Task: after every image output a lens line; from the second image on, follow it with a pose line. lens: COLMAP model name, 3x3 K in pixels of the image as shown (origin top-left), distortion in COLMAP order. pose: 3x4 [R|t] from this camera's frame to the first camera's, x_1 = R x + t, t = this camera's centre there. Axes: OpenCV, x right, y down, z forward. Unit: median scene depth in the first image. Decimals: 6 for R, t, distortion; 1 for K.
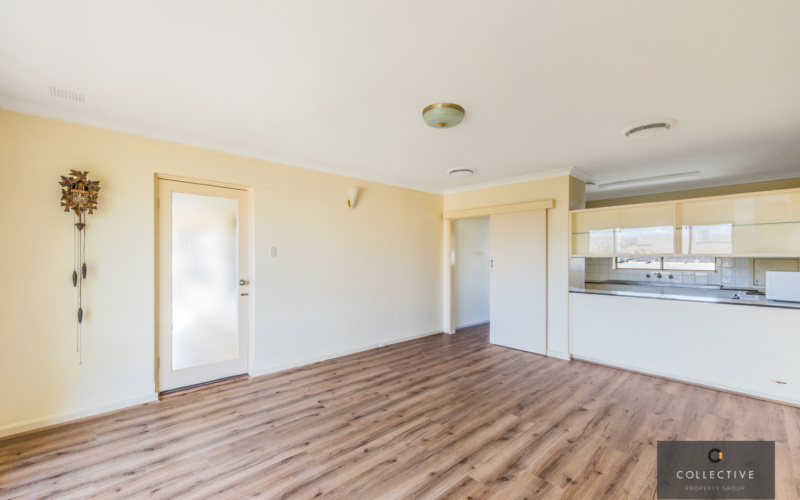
lens RADIAL K [[333.1, 0, 398.4], [0, 333.1, 255.9], [0, 0, 1]] dist [0.001696, 0.000272]
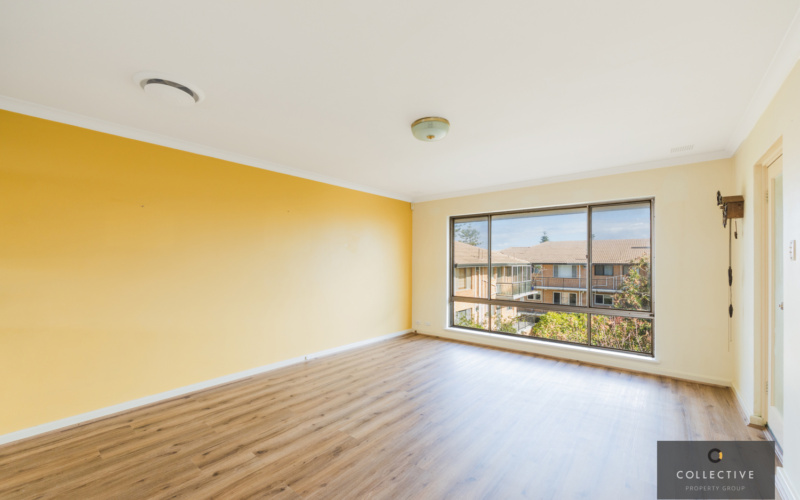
lens RADIAL K [[333.1, 0, 400.4], [0, 333.1, 256.3], [0, 0, 1]] dist [0.001696, 0.000272]
pose [[-0.990237, -0.005675, -0.139276, 0.388565], [-0.002549, 0.999741, -0.022615, 0.014865], [0.139368, -0.022039, -0.989995, 2.122431]]
